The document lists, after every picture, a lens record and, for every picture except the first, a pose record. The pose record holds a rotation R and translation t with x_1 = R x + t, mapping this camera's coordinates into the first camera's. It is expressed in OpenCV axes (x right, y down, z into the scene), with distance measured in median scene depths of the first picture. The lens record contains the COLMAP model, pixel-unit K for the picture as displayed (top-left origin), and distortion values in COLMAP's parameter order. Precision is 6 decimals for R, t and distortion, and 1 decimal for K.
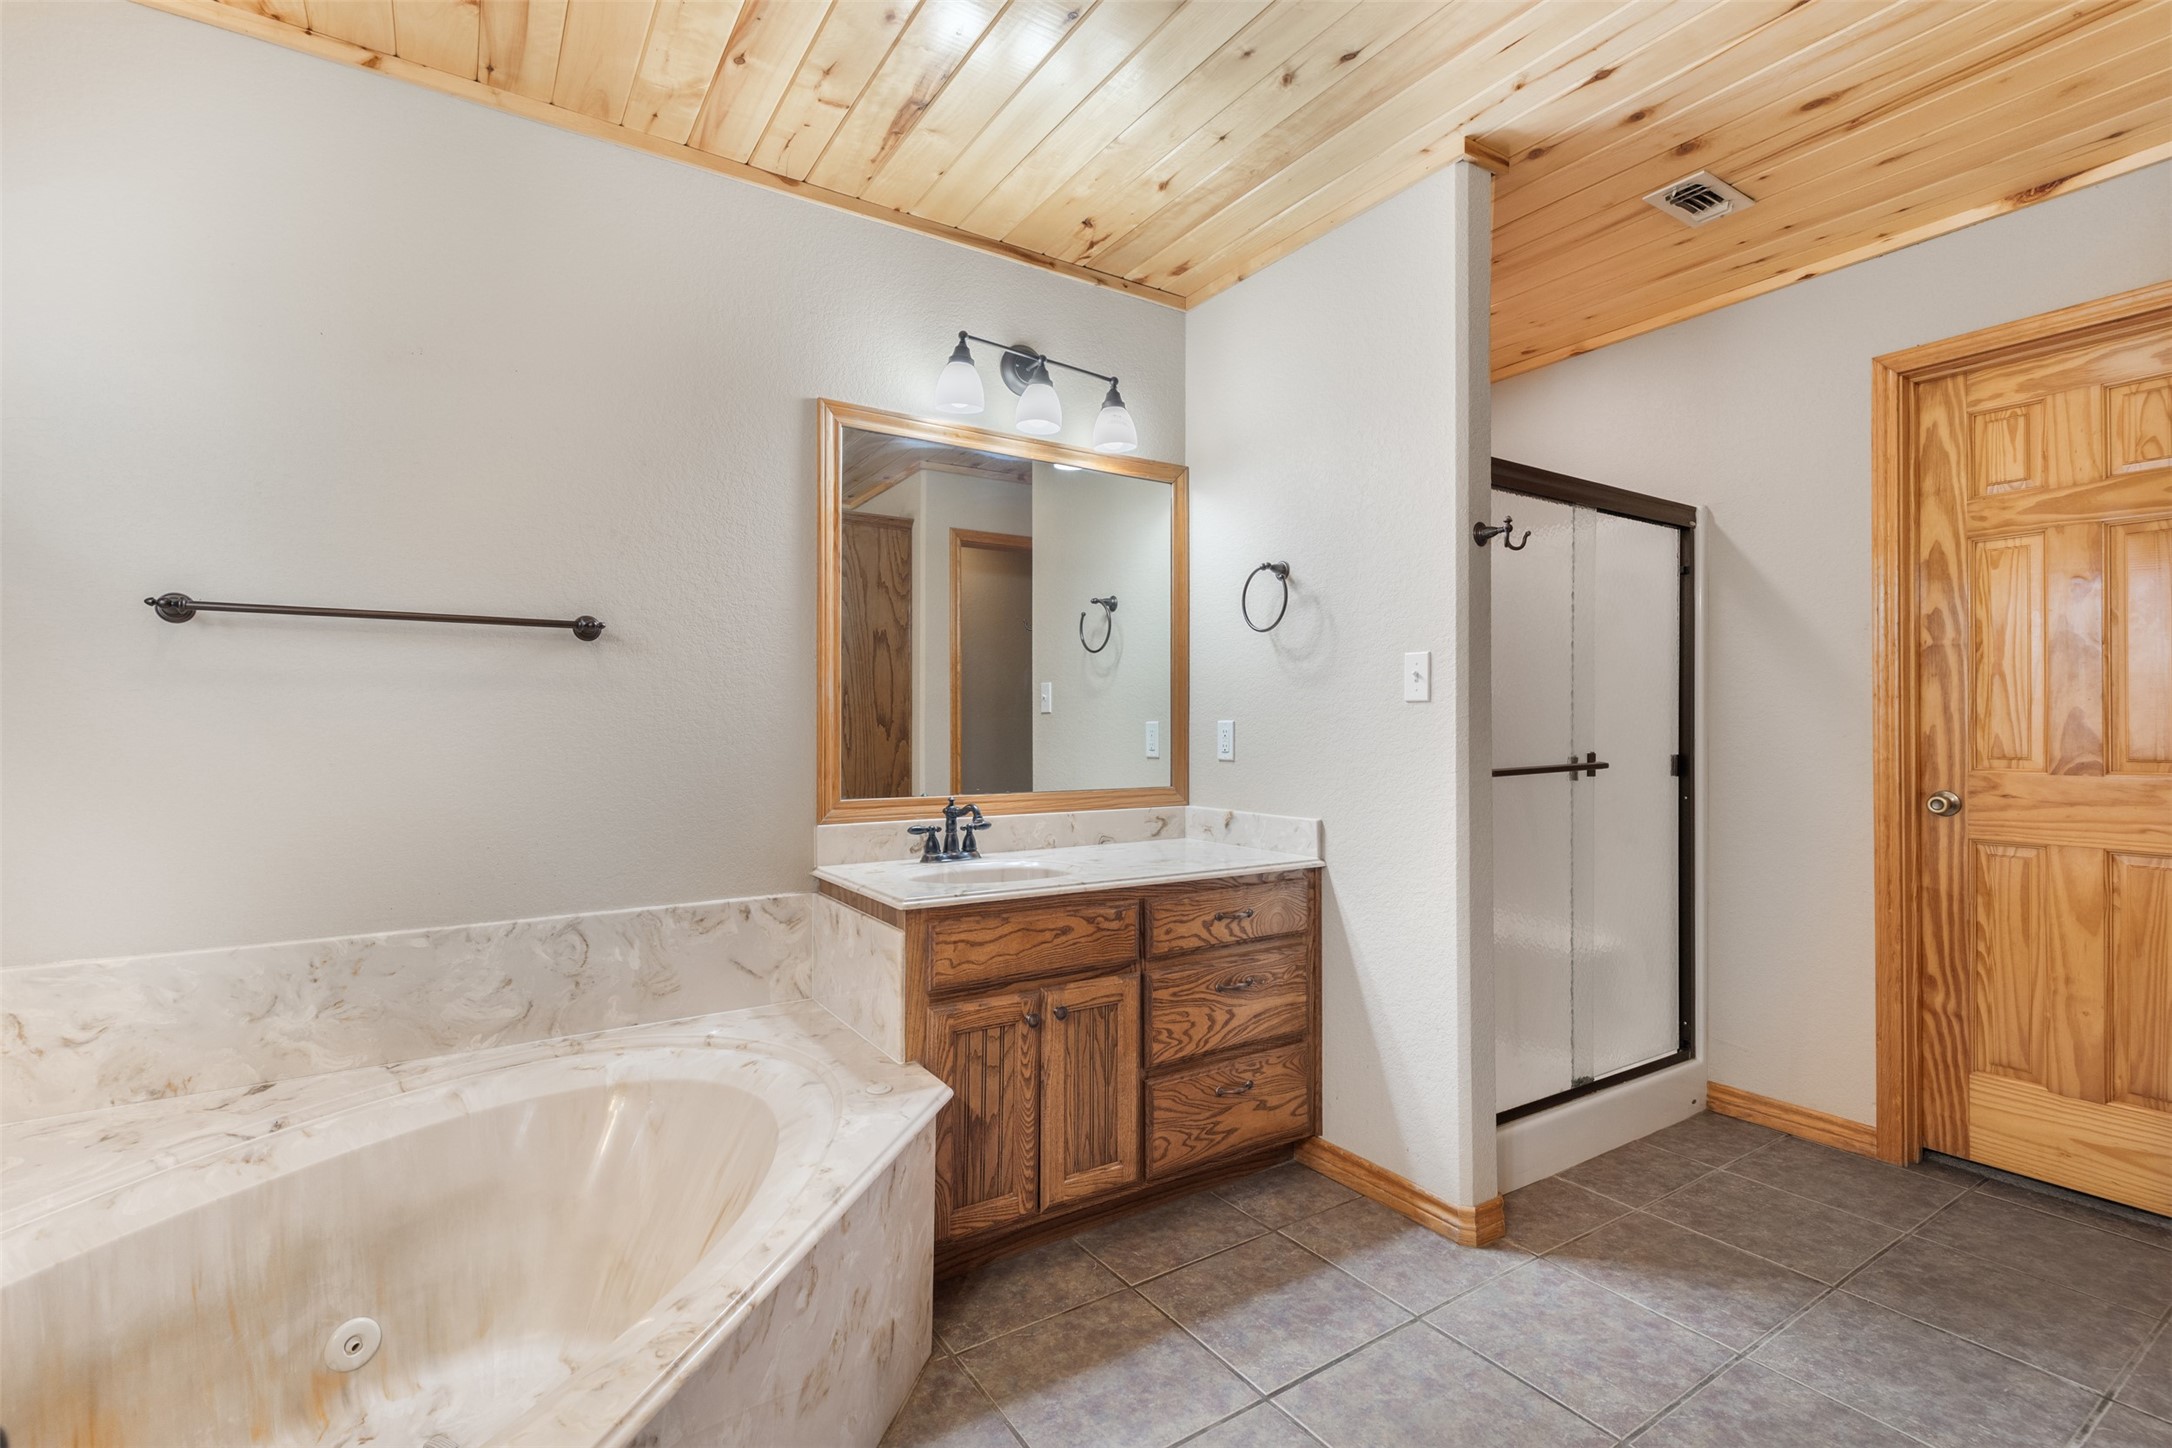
lens RADIAL K [[984.3, 0, 1087.4], [0, 984.3, 721.3], [0, 0, 1]] dist [0.003538, 0.000156]
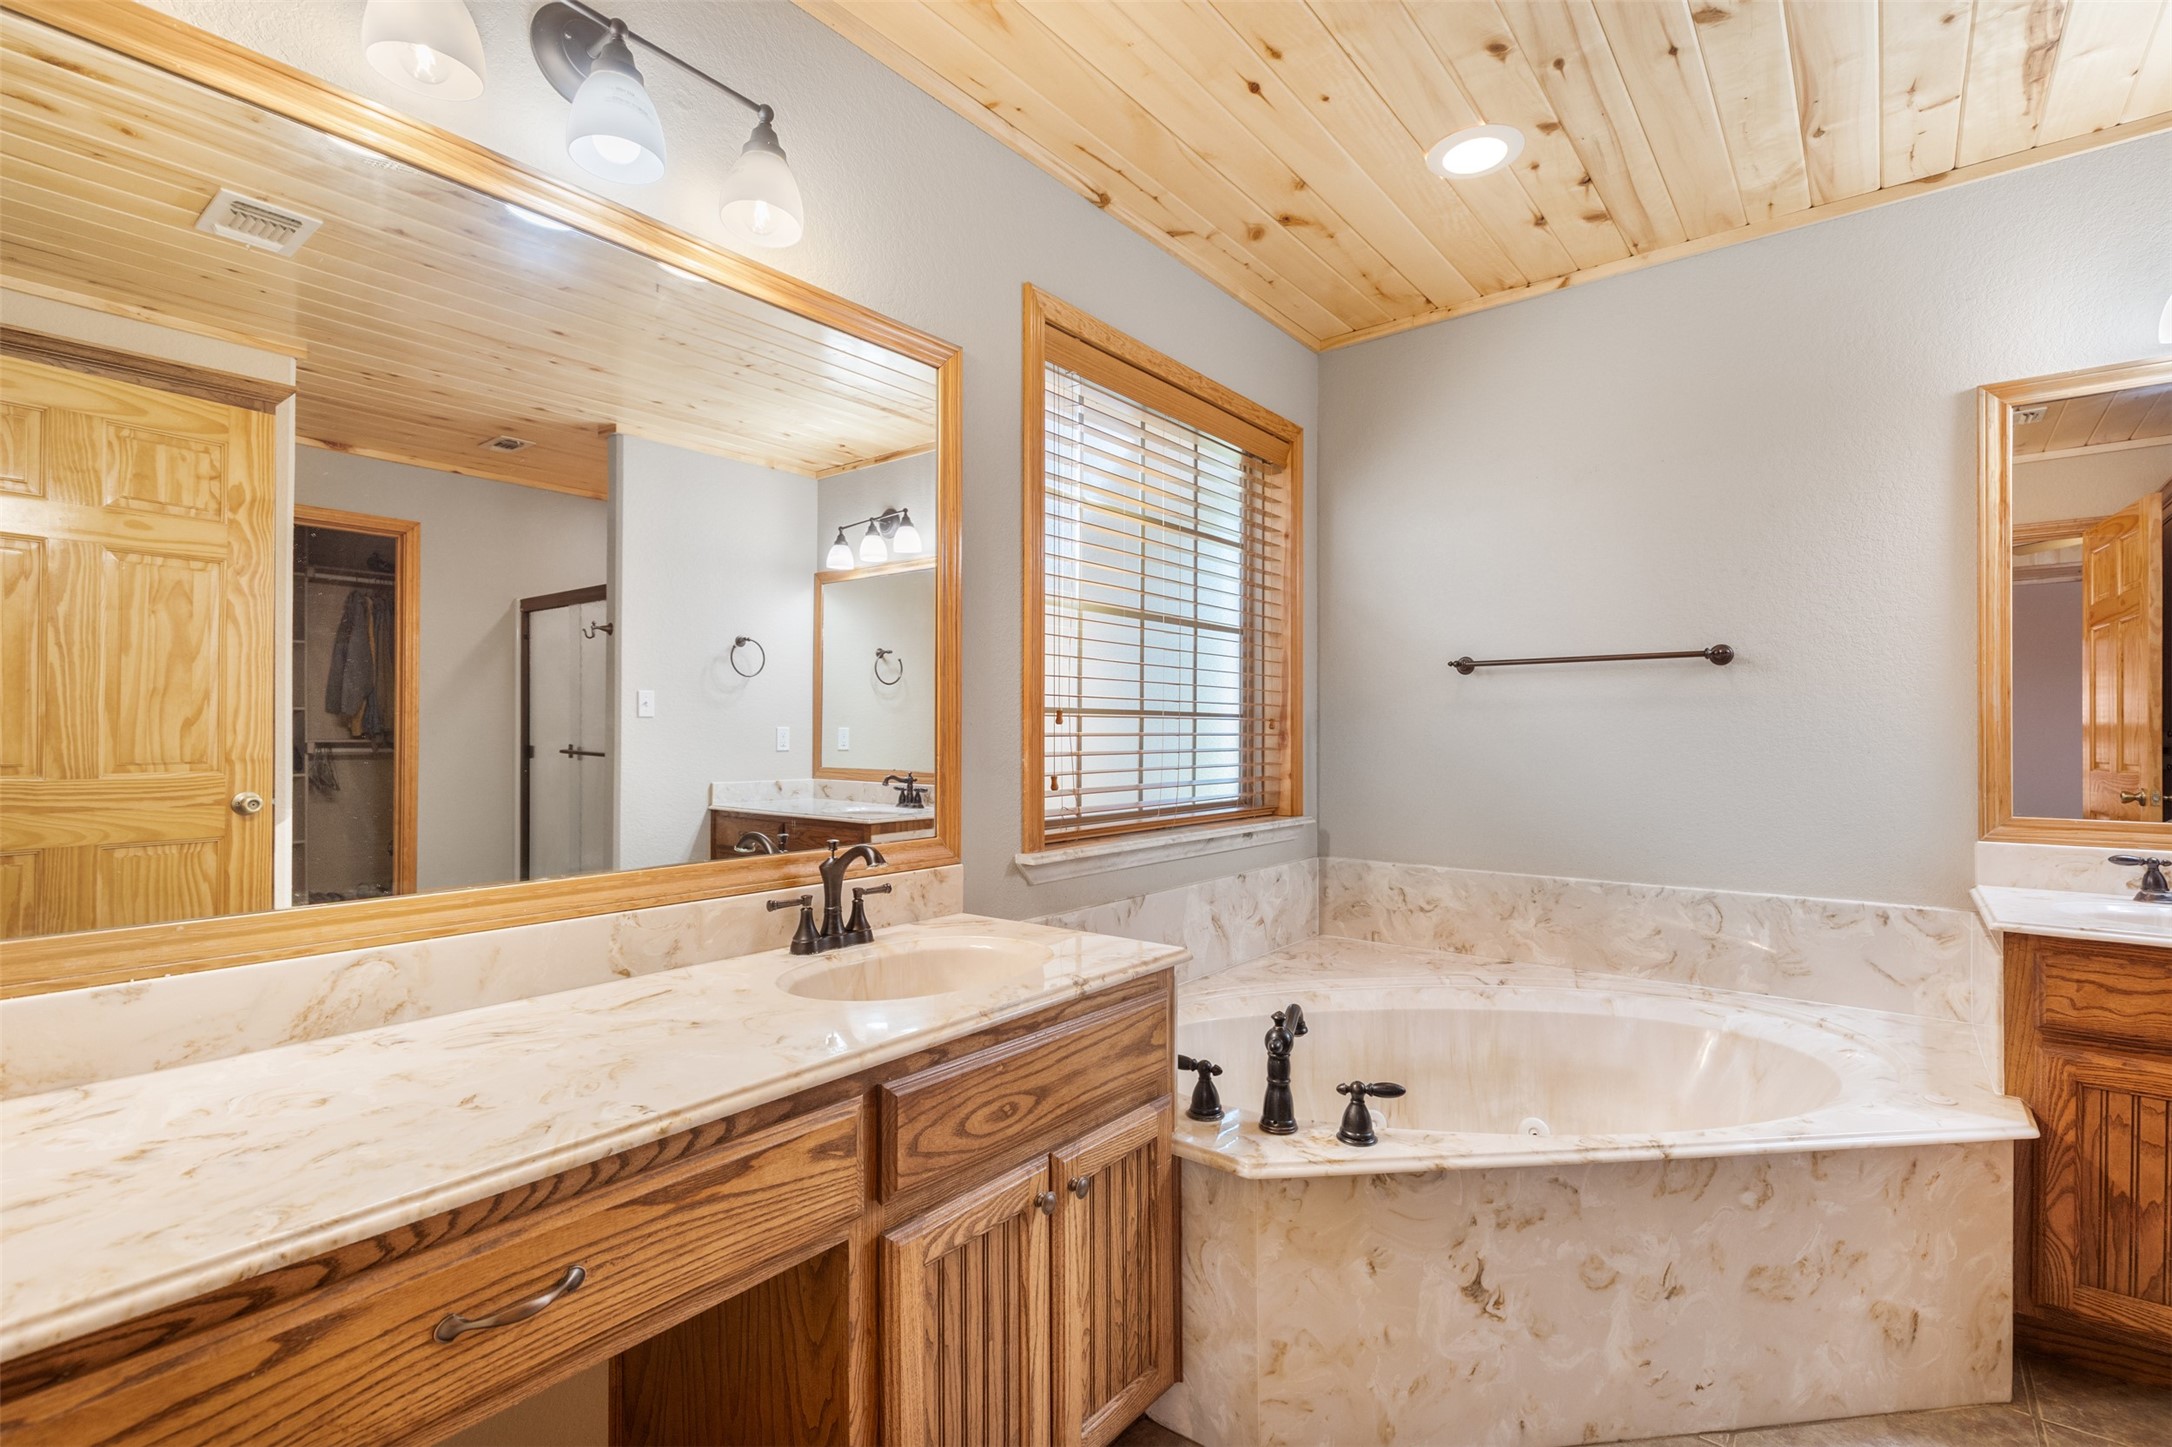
lens RADIAL K [[984.3, 0, 1089.9], [0, 984.3, 726.8], [0, 0, 1]] dist [0.003538, 0.000156]
pose [[0.303337, -0.007354, -0.952855, 0.435312], [0.005361, 0.999968, -0.006011, -0.003425], [0.952868, -0.003285, 0.303366, -0.112583]]
